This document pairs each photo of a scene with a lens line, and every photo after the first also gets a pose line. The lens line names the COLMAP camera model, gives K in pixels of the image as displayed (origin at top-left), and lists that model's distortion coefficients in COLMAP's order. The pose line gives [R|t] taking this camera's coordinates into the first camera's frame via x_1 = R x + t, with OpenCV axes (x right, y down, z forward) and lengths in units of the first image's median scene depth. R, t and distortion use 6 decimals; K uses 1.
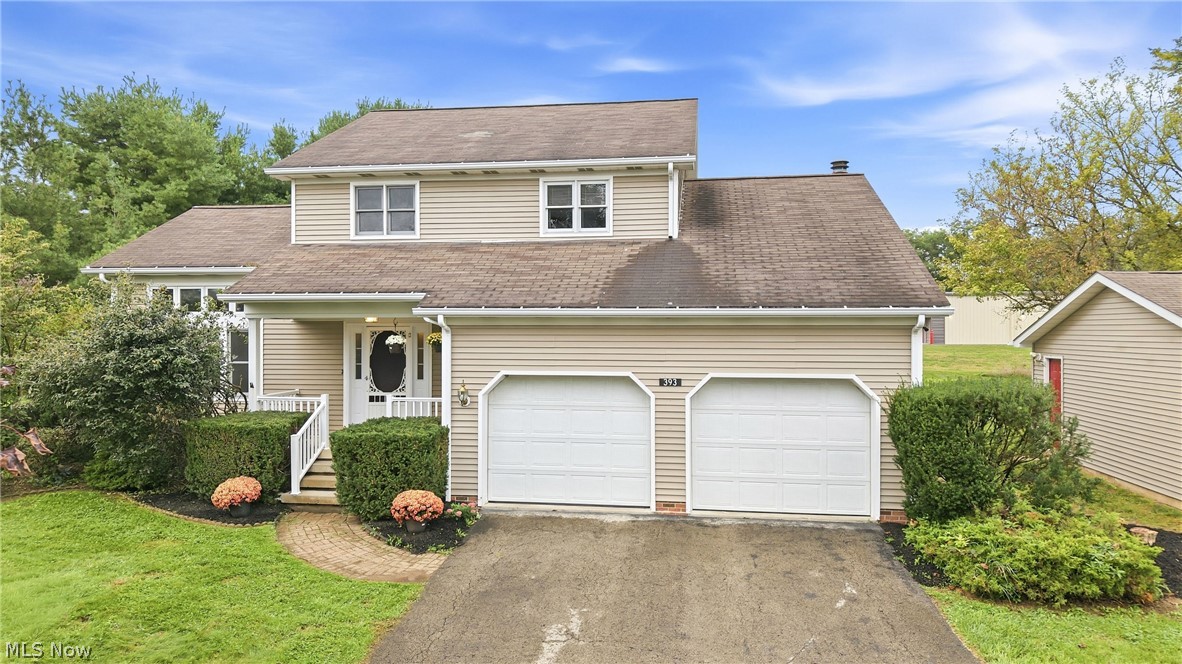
lens RADIAL K [[791.3, 0, 591.0], [0, 791.3, 332.0], [0, 0, 1]] dist [0.064907, -0.096914]
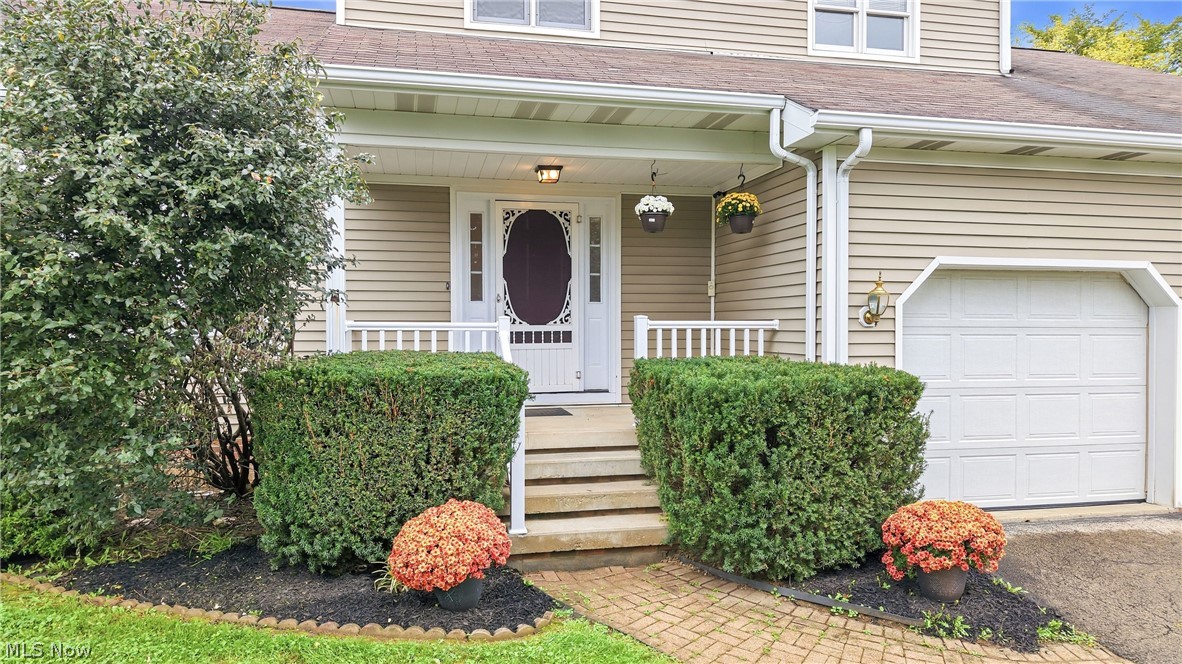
lens RADIAL K [[788.3, 0, 589.8], [0, 788.3, 338.9], [0, 0, 1]] dist [0.064570, -0.091185]
pose [[0.937510, -0.007181, 0.347883, -0.471175], [0.000970, 0.999837, 0.018026, 0.087398], [-0.347956, -0.016562, 0.937365, 0.566364]]
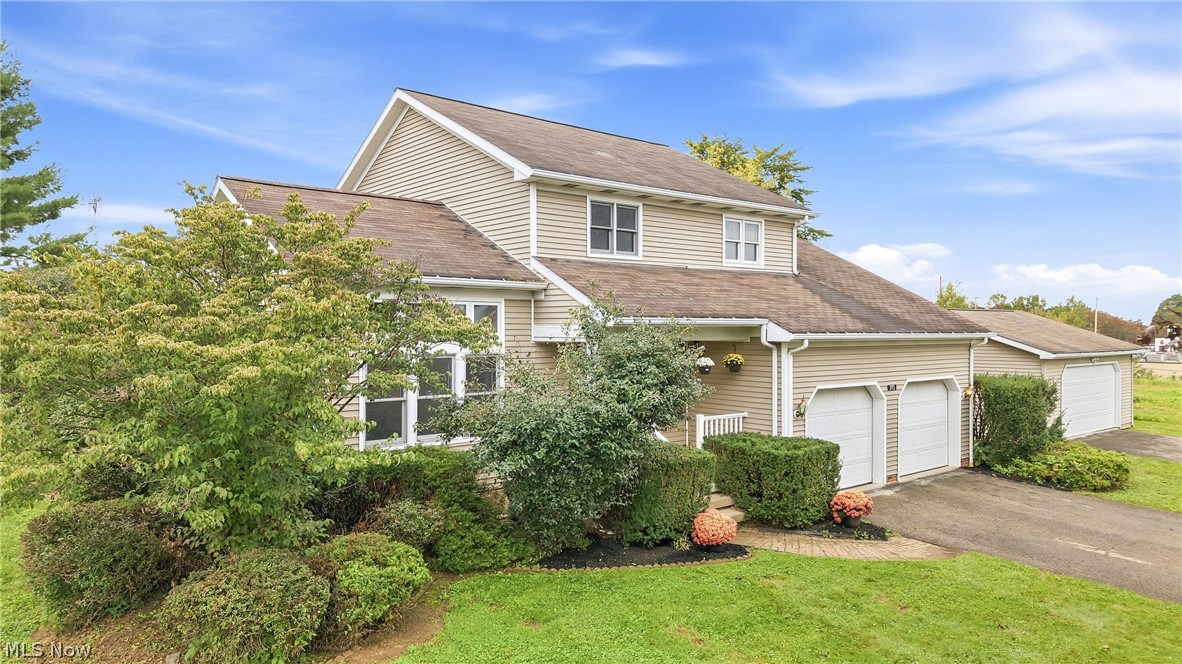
lens RADIAL K [[791.3, 0, 591.0], [0, 791.3, 332.0], [0, 0, 1]] dist [0.064907, -0.096914]
pose [[0.667313, -0.005072, 0.744760, -1.157130], [0.002511, 0.999986, 0.004561, -0.035936], [-0.744773, -0.001173, 0.667317, 0.431817]]
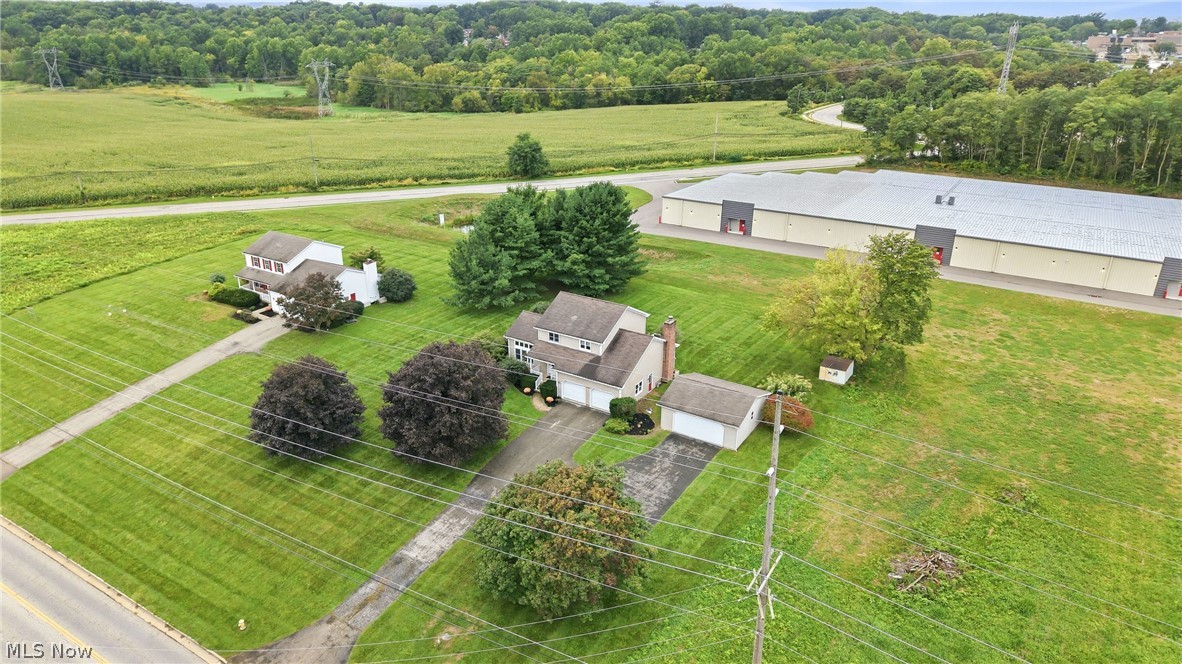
lens RADIAL K [[791.3, 0, 591.0], [0, 791.3, 332.0], [0, 0, 1]] dist [0.064907, -0.096914]
pose [[0.915890, 0.156035, -0.369863, 2.170454], [-0.007906, 0.928198, 0.372003, -2.447855], [0.401352, -0.337789, 0.851361, -3.821041]]
